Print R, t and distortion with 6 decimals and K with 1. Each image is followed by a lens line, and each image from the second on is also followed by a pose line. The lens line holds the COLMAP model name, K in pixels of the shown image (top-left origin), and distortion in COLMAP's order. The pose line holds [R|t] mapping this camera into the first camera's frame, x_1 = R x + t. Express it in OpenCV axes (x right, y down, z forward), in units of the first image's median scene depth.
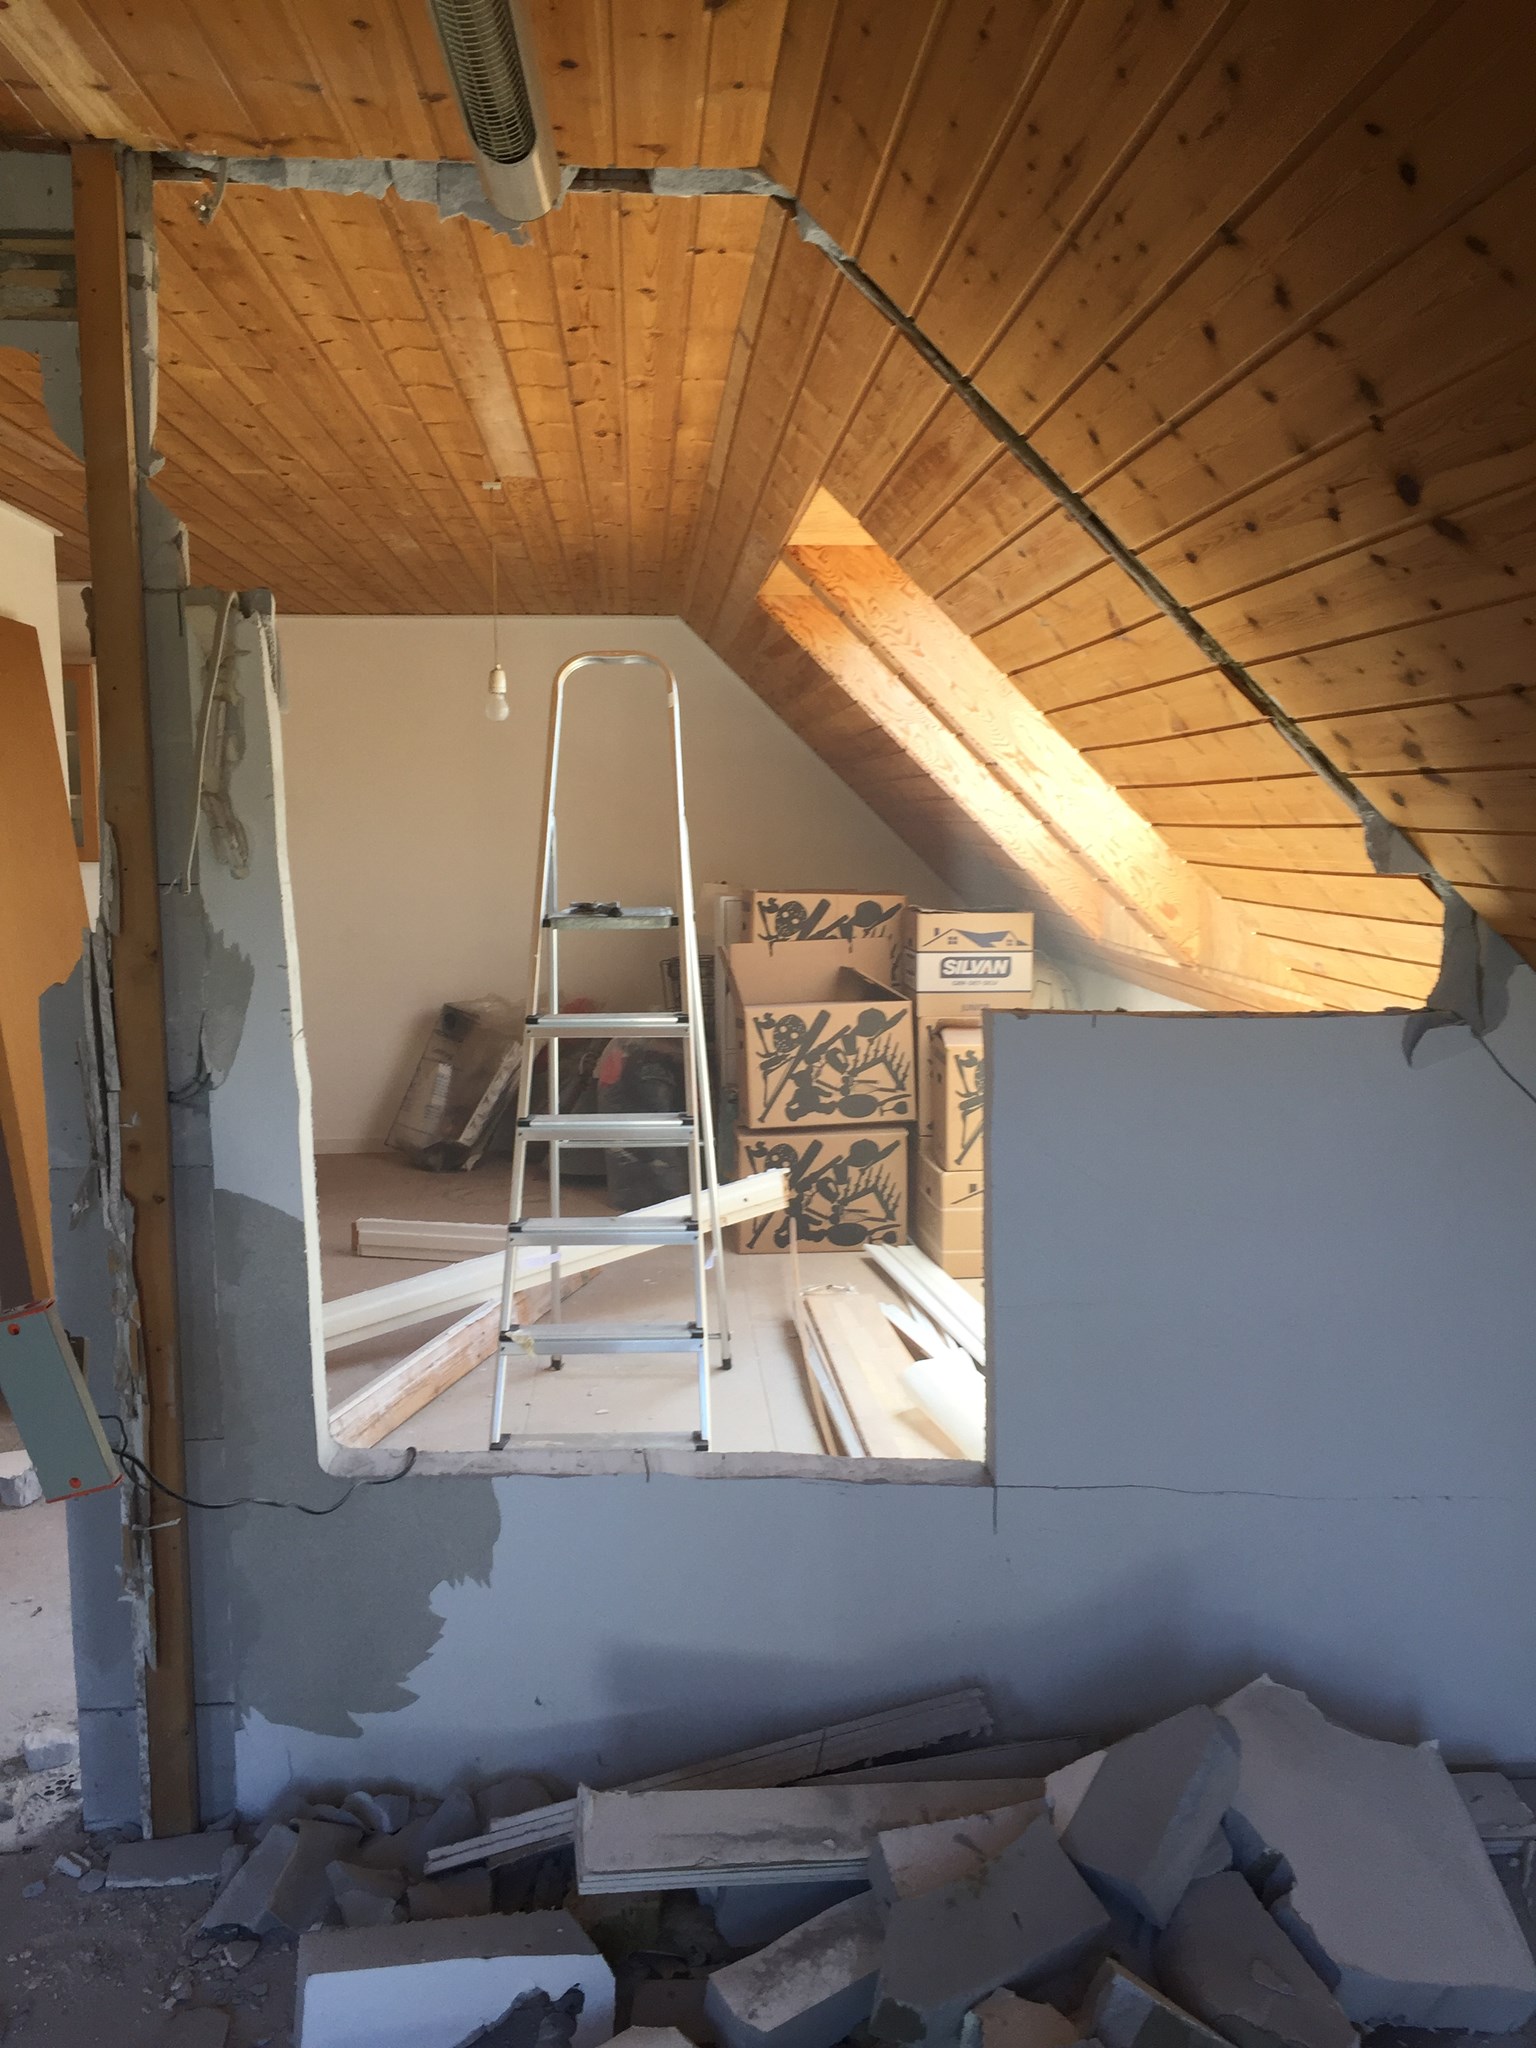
lens RADIAL K [[1738.0, 0, 772.3], [0, 1738.0, 1036.5], [0, 0, 1]] dist [0.076401, -0.096467]
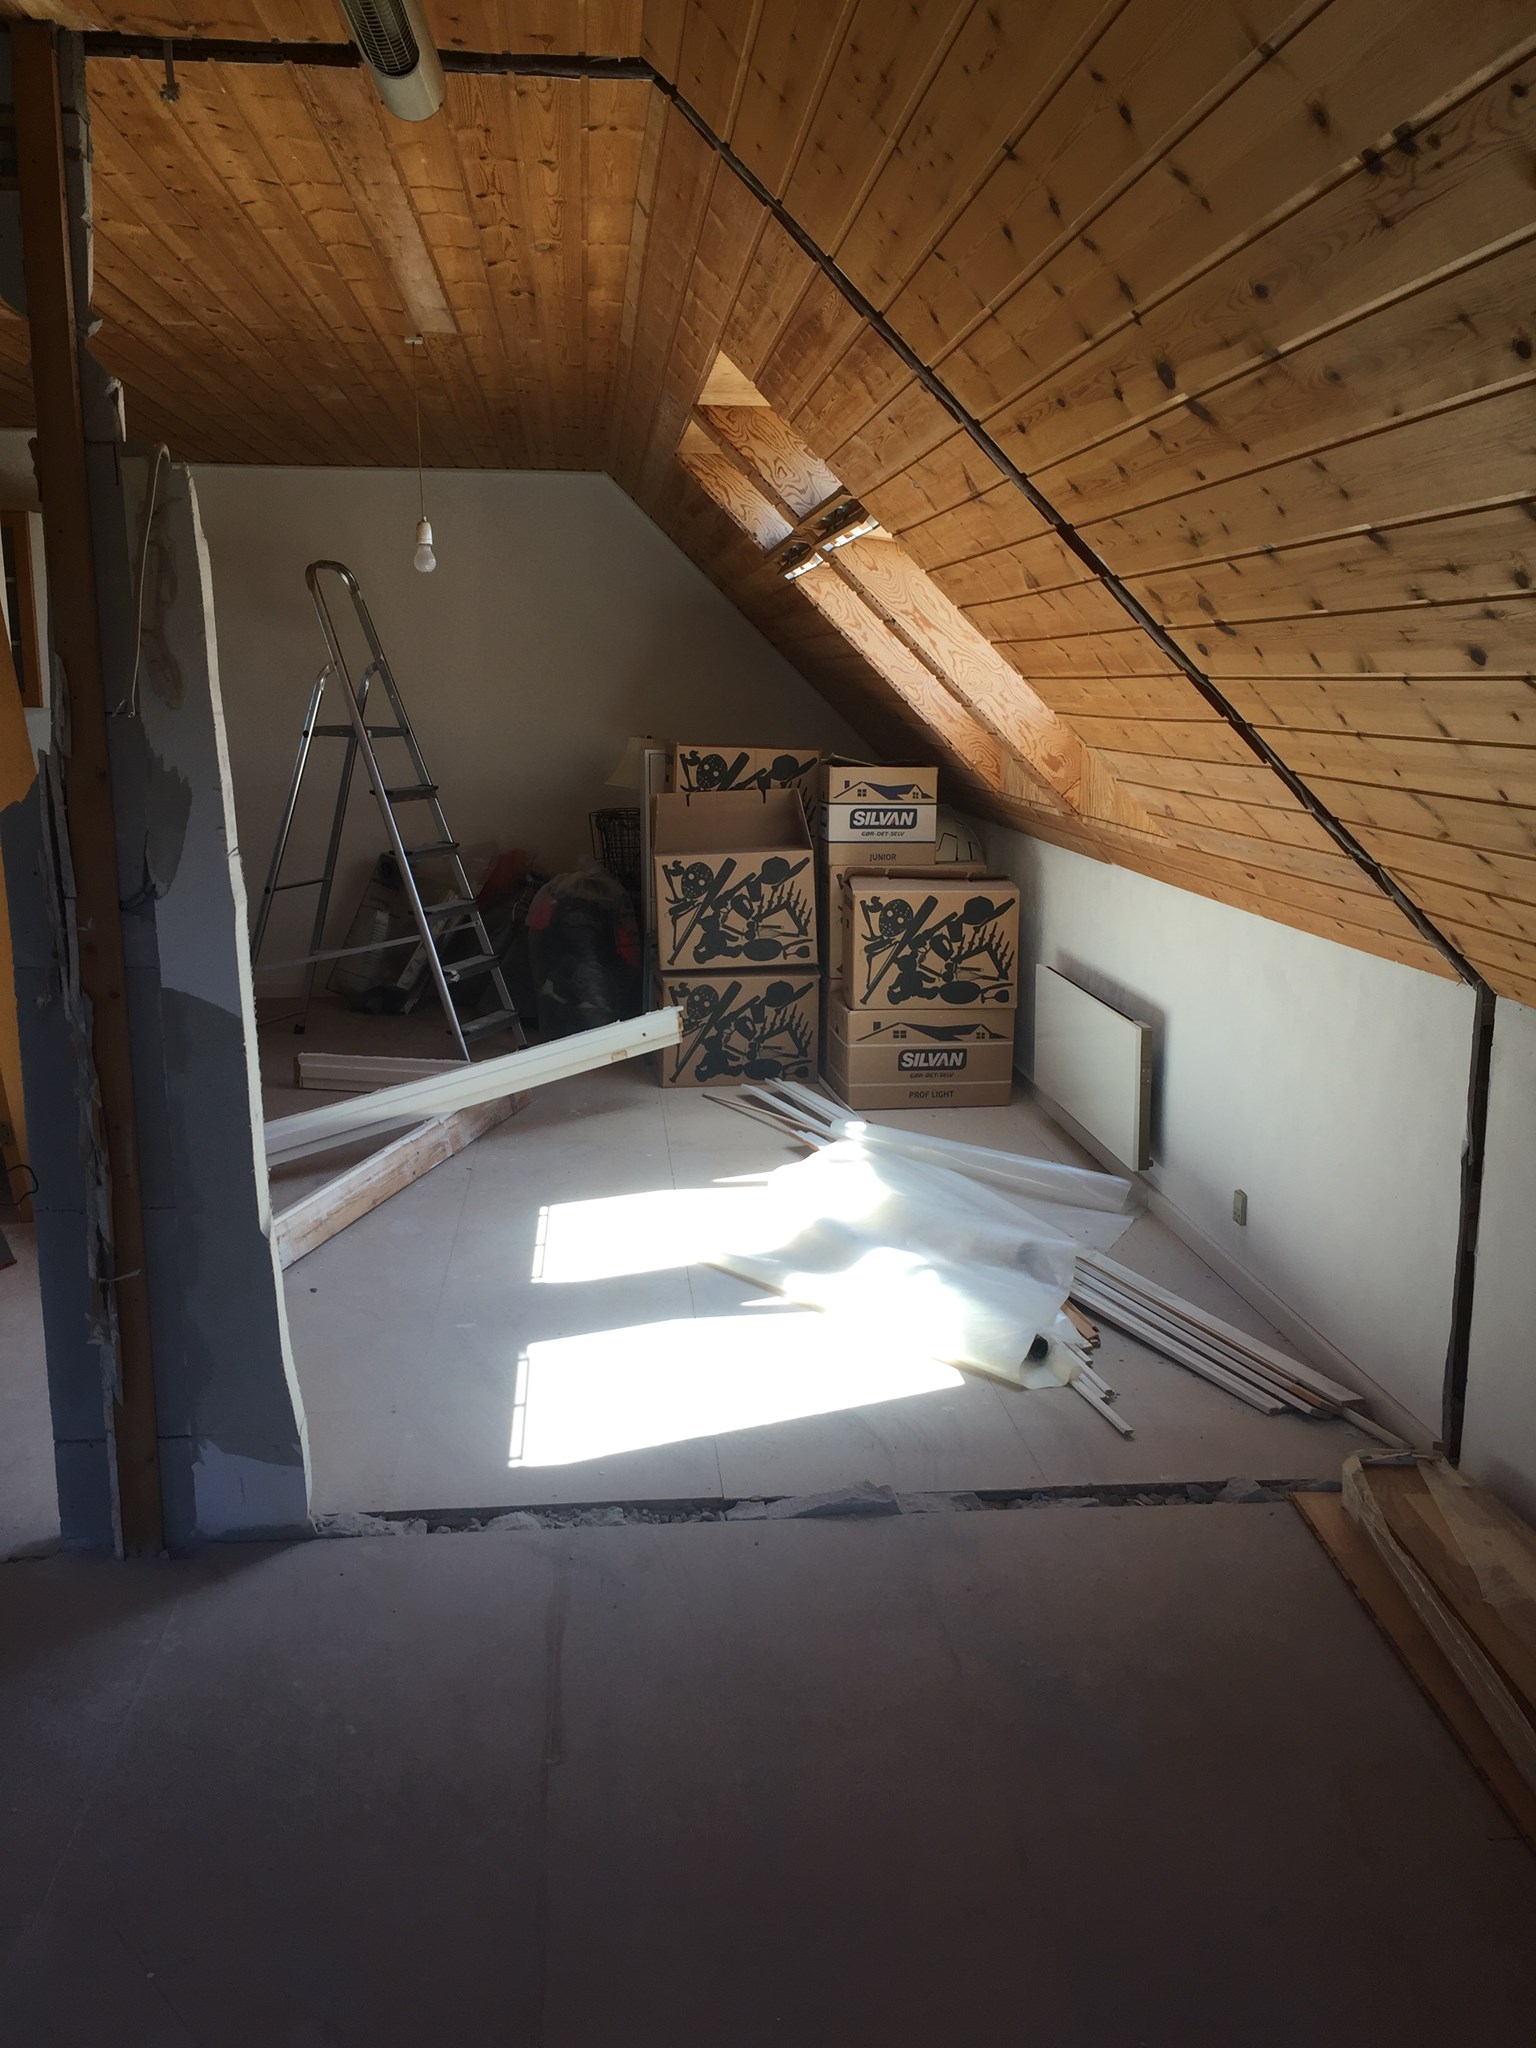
lens RADIAL K [[1738.0, 0, 784.1], [0, 1738.0, 1061.9], [0, 0, 1]] dist [0.076401, -0.096467]
pose [[0.999386, 0.004479, 0.034742, 0.040764], [-0.007508, 0.996133, 0.087536, 0.031562], [-0.034216, -0.087743, 0.995555, -0.137193]]
